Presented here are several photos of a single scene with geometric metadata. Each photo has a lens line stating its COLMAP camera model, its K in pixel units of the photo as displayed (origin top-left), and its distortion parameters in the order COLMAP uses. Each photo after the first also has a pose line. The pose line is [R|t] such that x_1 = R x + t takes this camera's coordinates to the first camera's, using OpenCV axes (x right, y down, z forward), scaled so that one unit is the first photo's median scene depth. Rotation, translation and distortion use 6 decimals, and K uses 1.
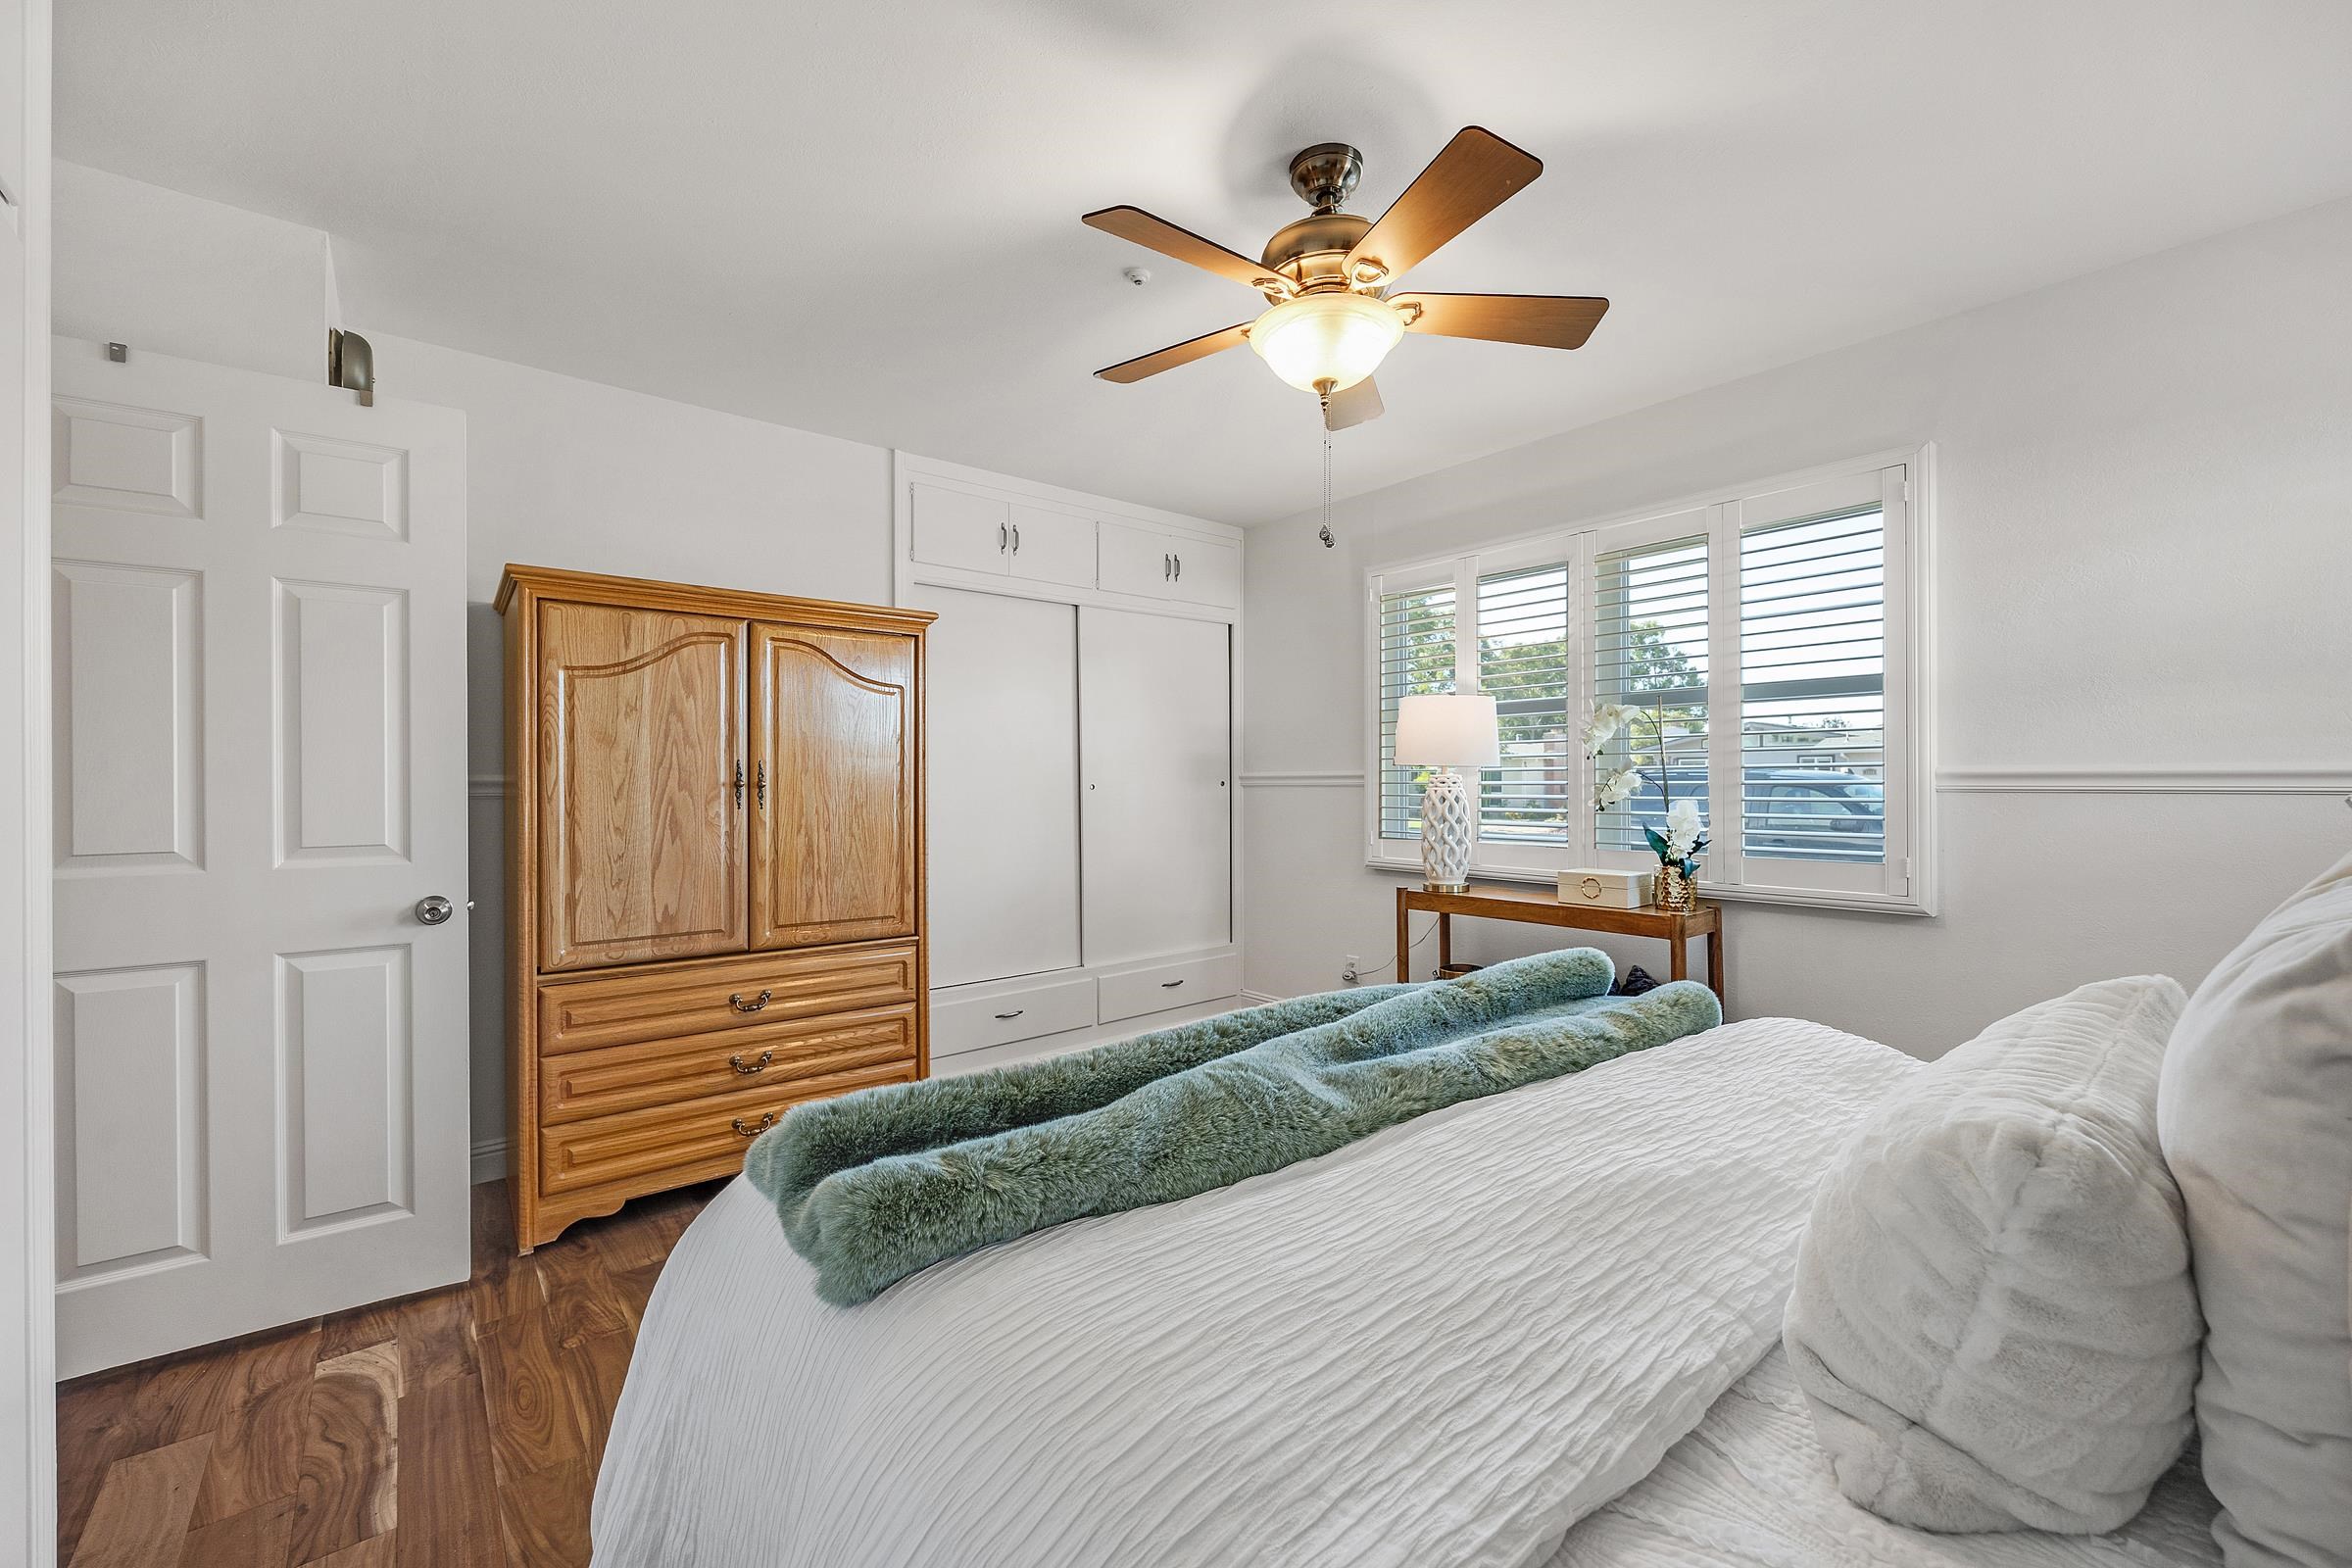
lens RADIAL K [[939.7, 0, 1185.5], [0, 939.7, 775.7], [0, 0, 1]] dist [-0.006681, 0.000074]
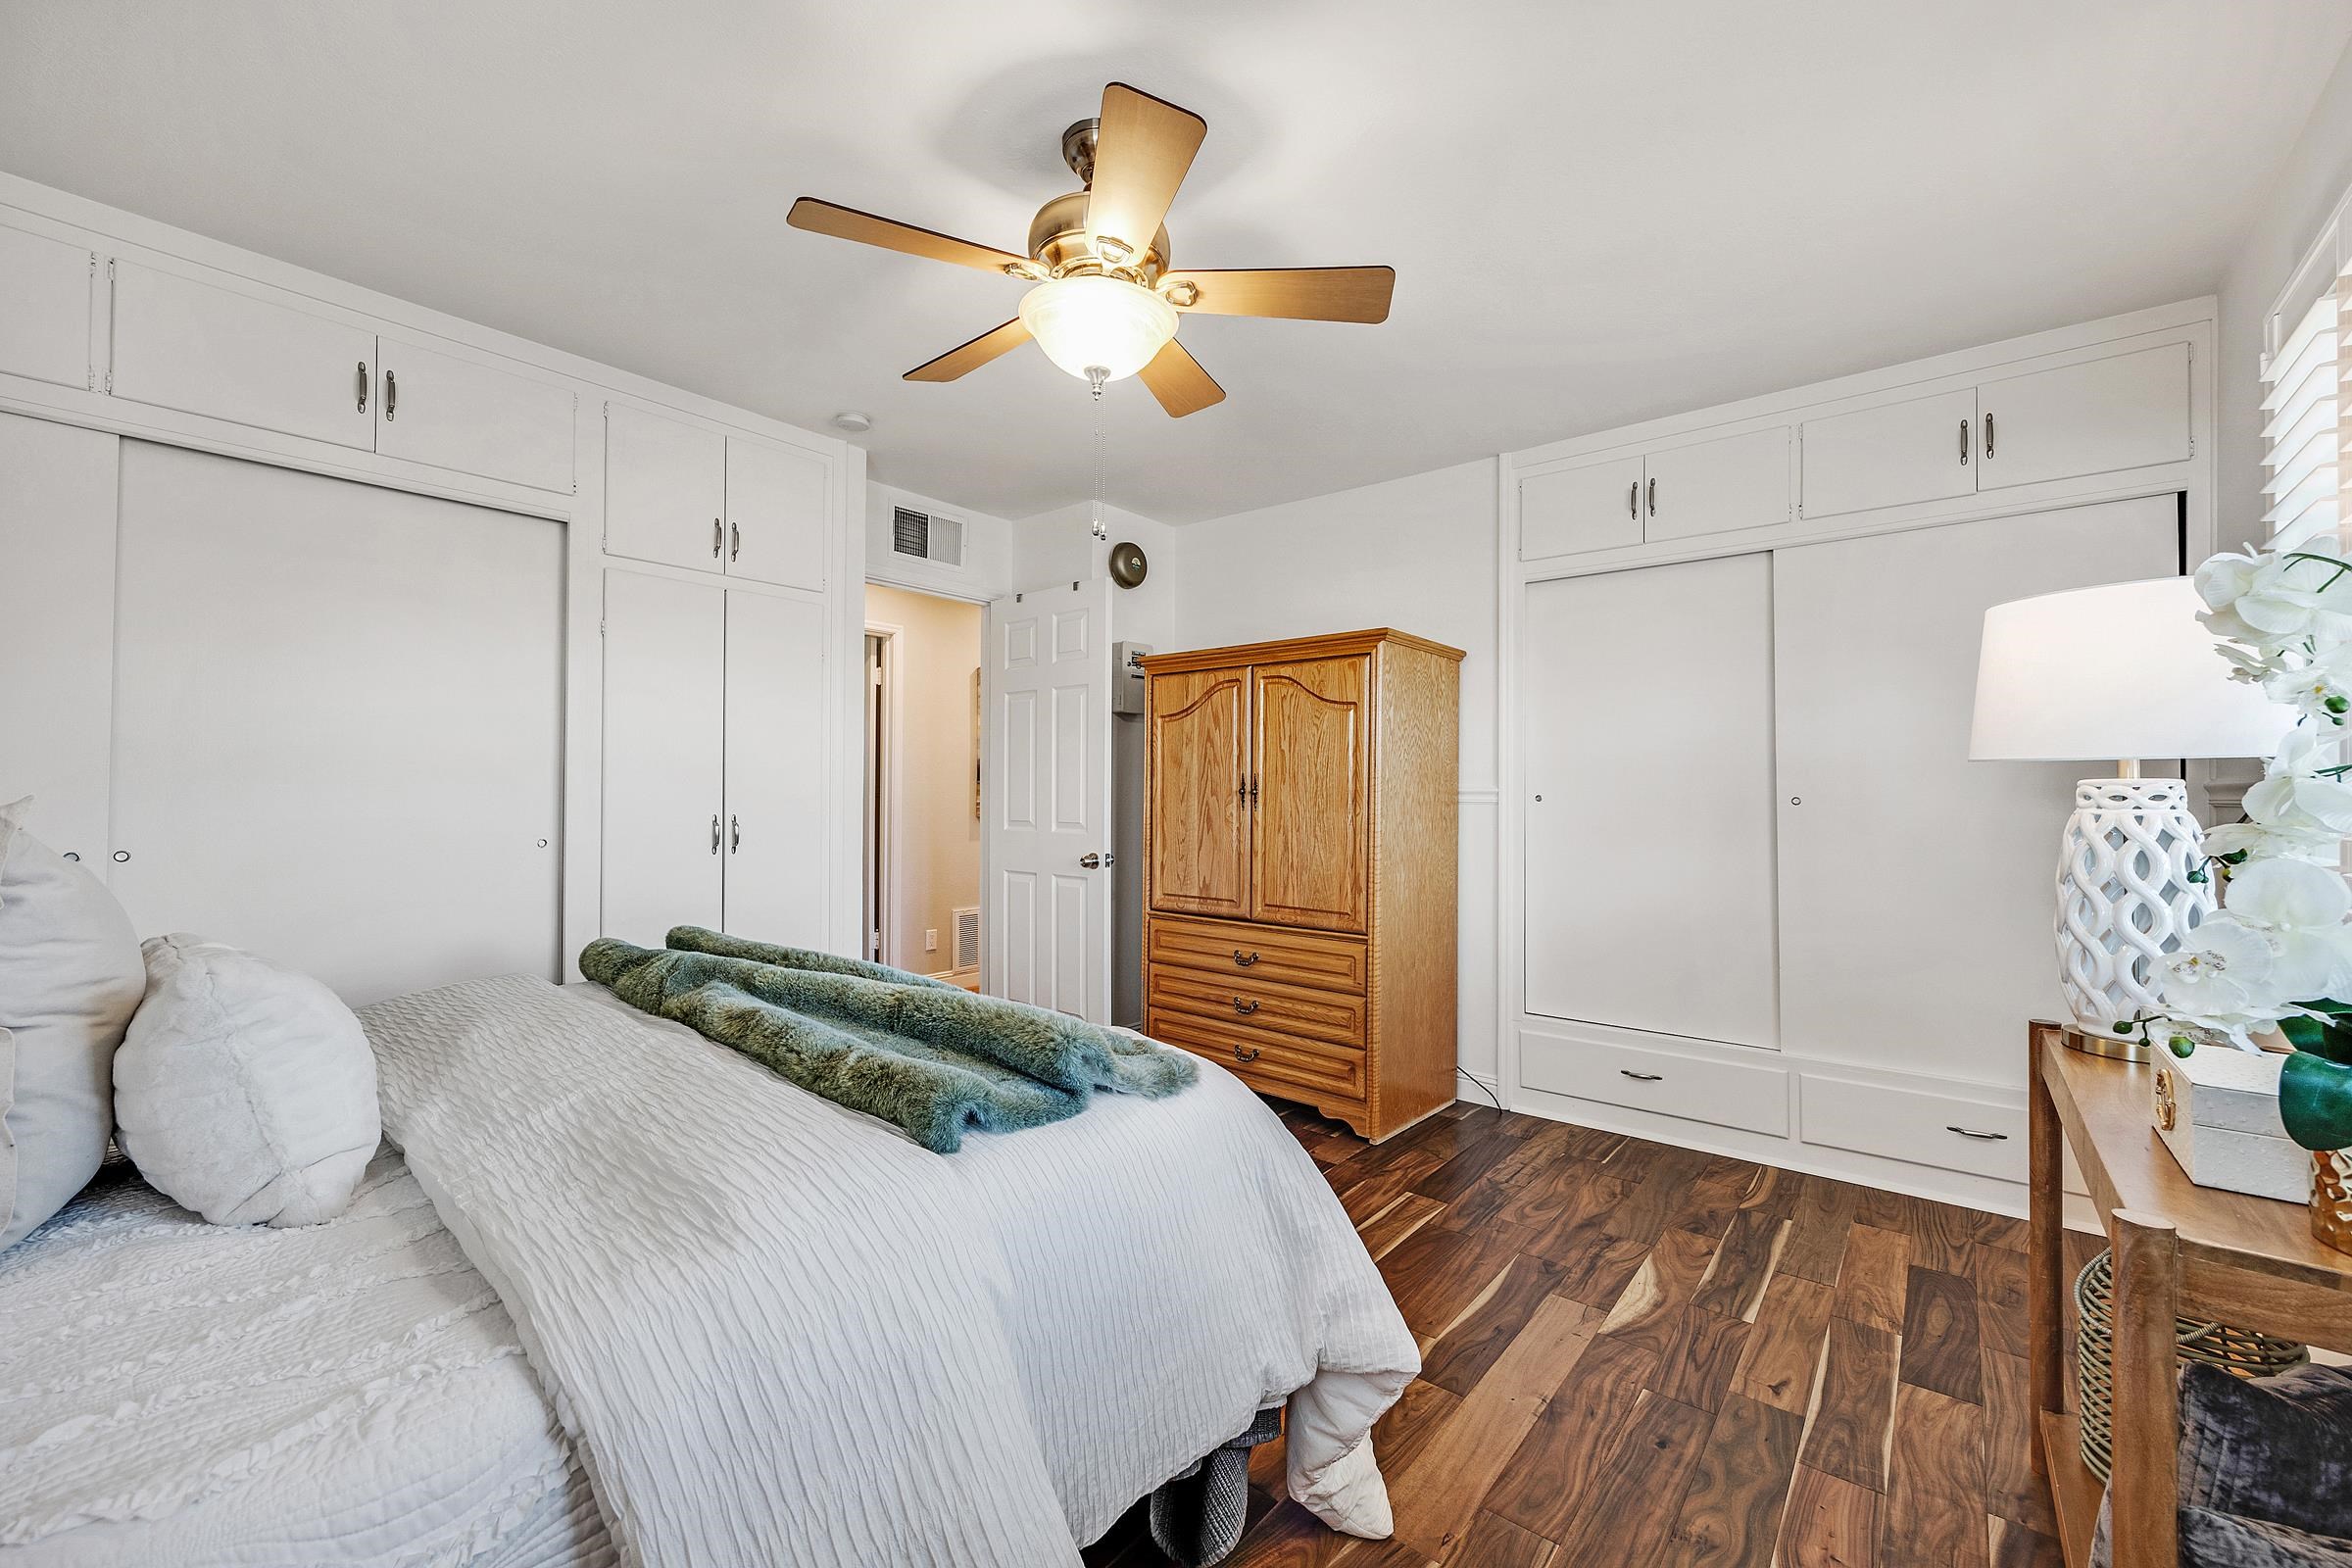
lens RADIAL K [[939.7, 0, 1184.8], [0, 939.7, 783.4], [0, 0, 1]] dist [-0.006681, 0.000074]
pose [[0.196899, -0.004708, -0.980412, 0.795757], [-0.000993, 0.999987, -0.005002, 0.003847], [0.980423, 0.001958, 0.196892, 0.655920]]
